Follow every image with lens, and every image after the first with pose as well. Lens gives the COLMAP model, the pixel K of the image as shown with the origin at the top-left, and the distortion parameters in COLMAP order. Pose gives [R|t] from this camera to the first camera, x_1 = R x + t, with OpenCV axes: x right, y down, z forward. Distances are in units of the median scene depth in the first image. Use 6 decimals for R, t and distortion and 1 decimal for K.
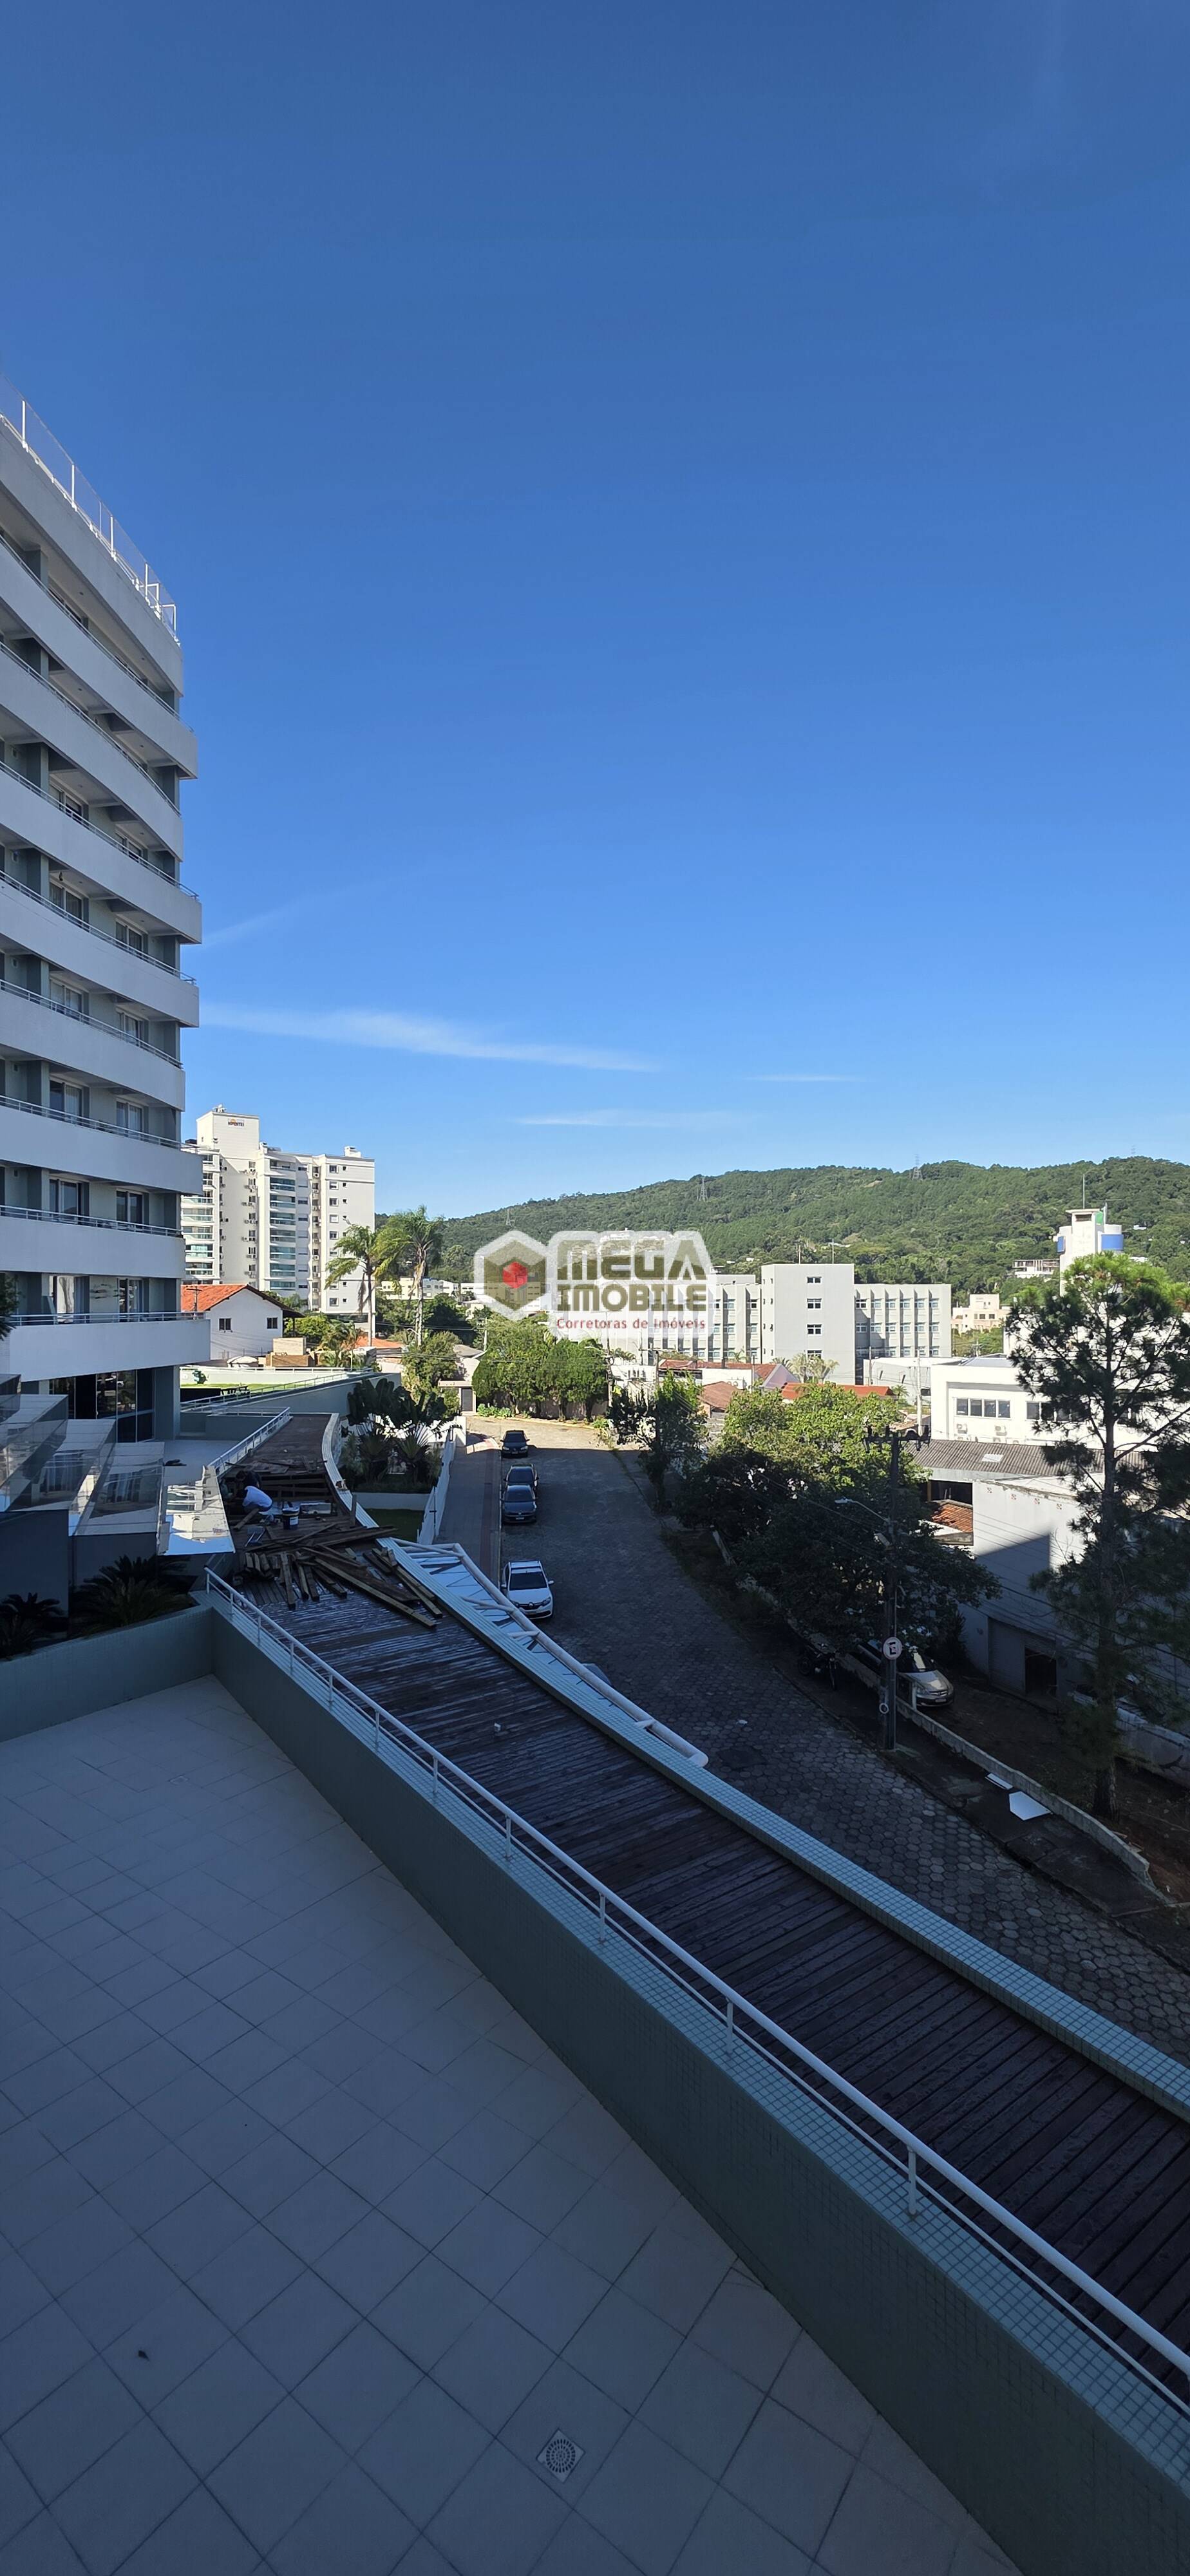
lens RADIAL K [[1025.8, 0, 600.6], [0, 1025.8, 1290.6], [0, 0, 1]] dist [0.002514, -0.000560]
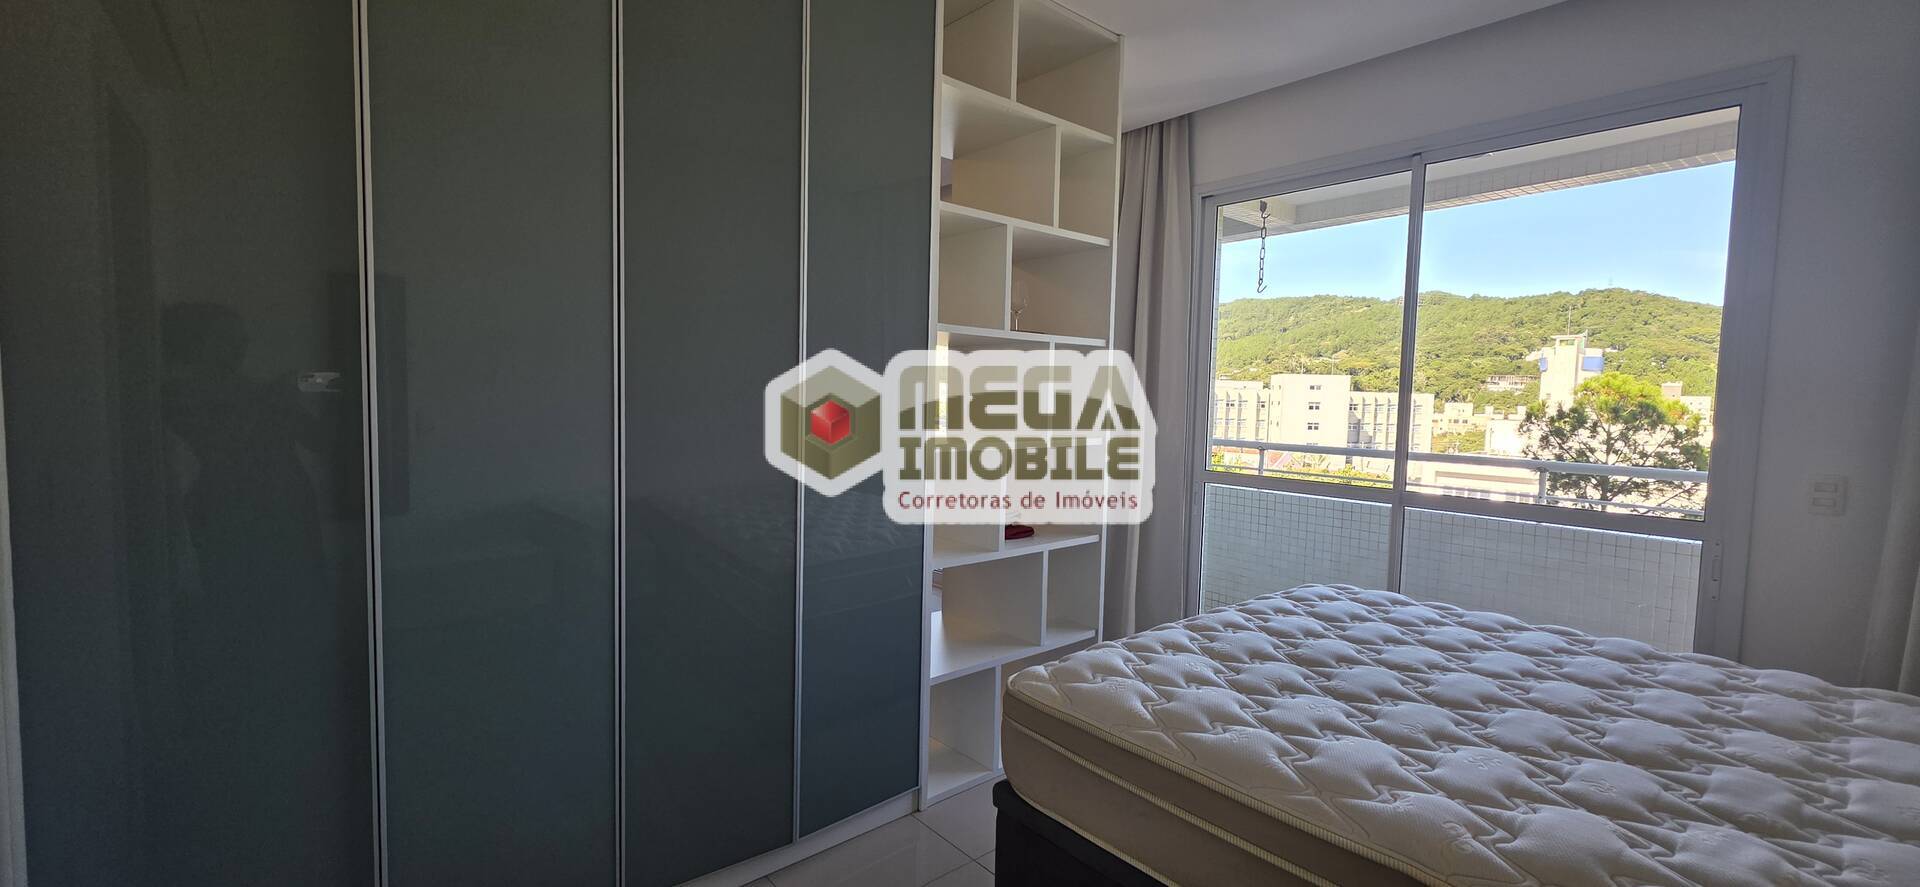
lens RADIAL K [[764.6, 0, 960.9], [0, 764.6, 442.6], [0, 0, 1]] dist [0.002514, -0.000560]
pose [[0.976516, 0.044555, -0.210789, -0.110977], [-0.029431, 0.996798, 0.074351, 0.000845], [0.213427, -0.066401, 0.974700, -0.140000]]
